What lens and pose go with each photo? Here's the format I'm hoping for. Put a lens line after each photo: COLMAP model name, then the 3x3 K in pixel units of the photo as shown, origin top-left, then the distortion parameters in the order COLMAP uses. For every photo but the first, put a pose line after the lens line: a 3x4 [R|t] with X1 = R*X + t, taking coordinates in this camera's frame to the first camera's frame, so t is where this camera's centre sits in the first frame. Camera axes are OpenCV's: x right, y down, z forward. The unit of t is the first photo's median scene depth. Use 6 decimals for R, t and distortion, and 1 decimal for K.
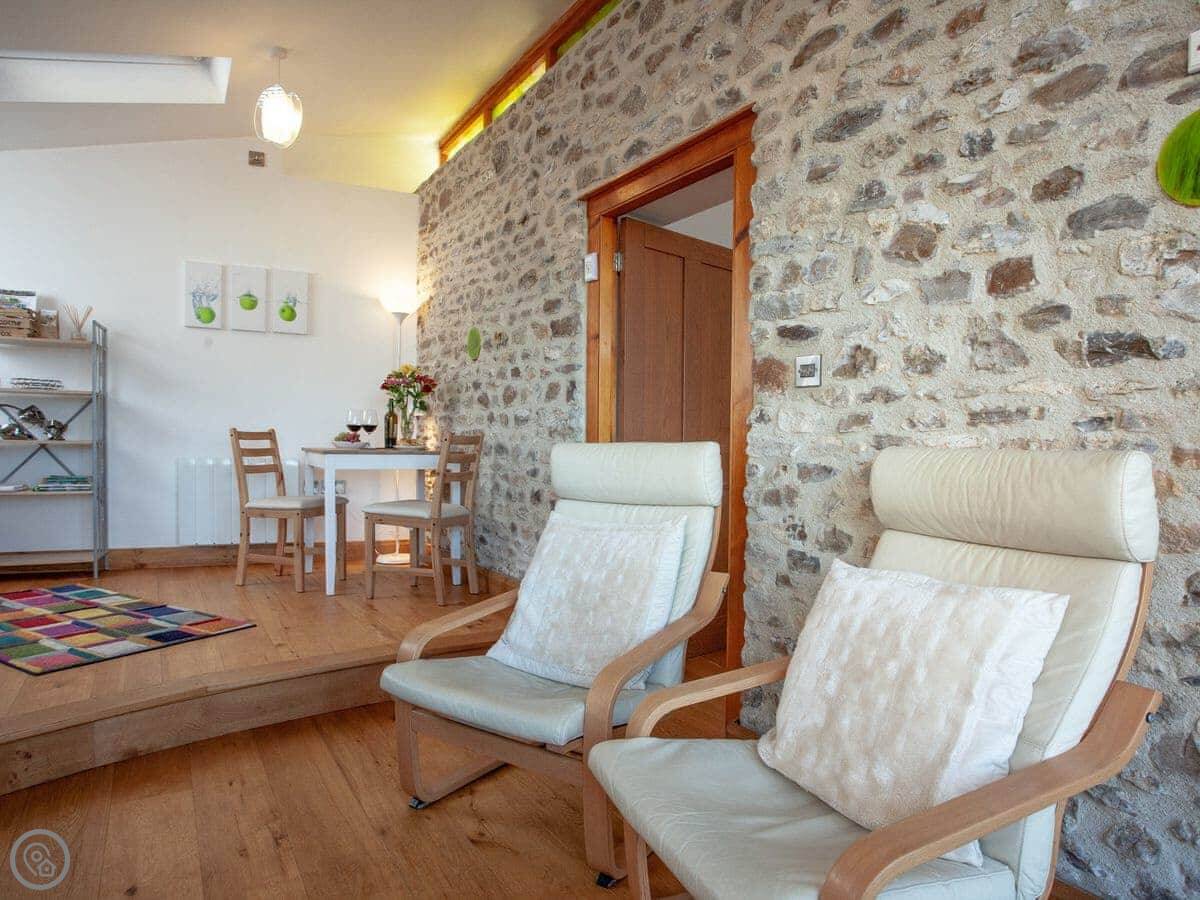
lens RADIAL K [[731.7, 0, 603.3], [0, 731.7, 464.7], [0, 0, 1]] dist [-0.007351, 0.000917]
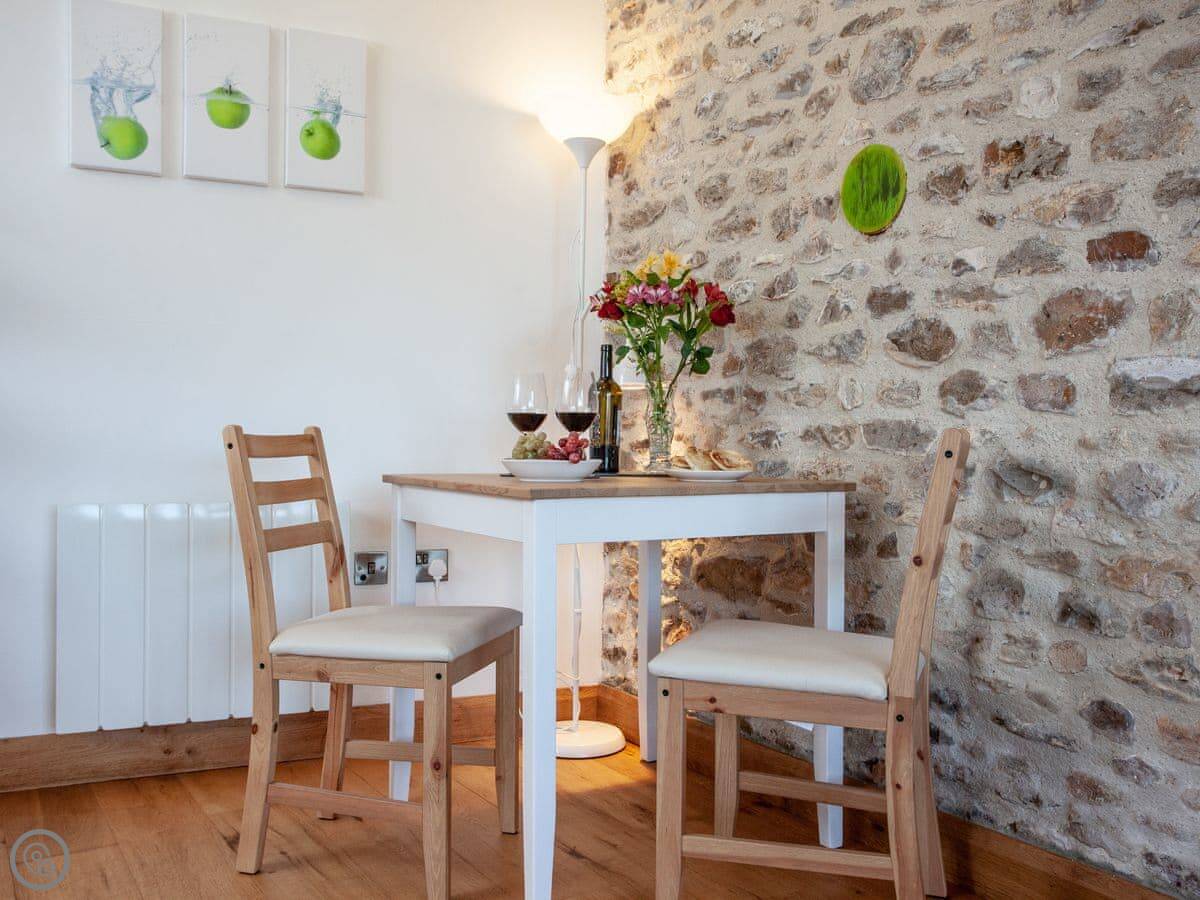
lens RADIAL K [[1075.8, 0, 600.0], [0, 1075.8, 450.0], [0, 0, 1]] dist [-0.006638, 0.013248]
pose [[0.999916, -0.012465, 0.003408, -0.295695], [0.012534, 0.999700, -0.021065, -0.022668], [-0.003145, 0.021106, 0.999772, 0.430359]]
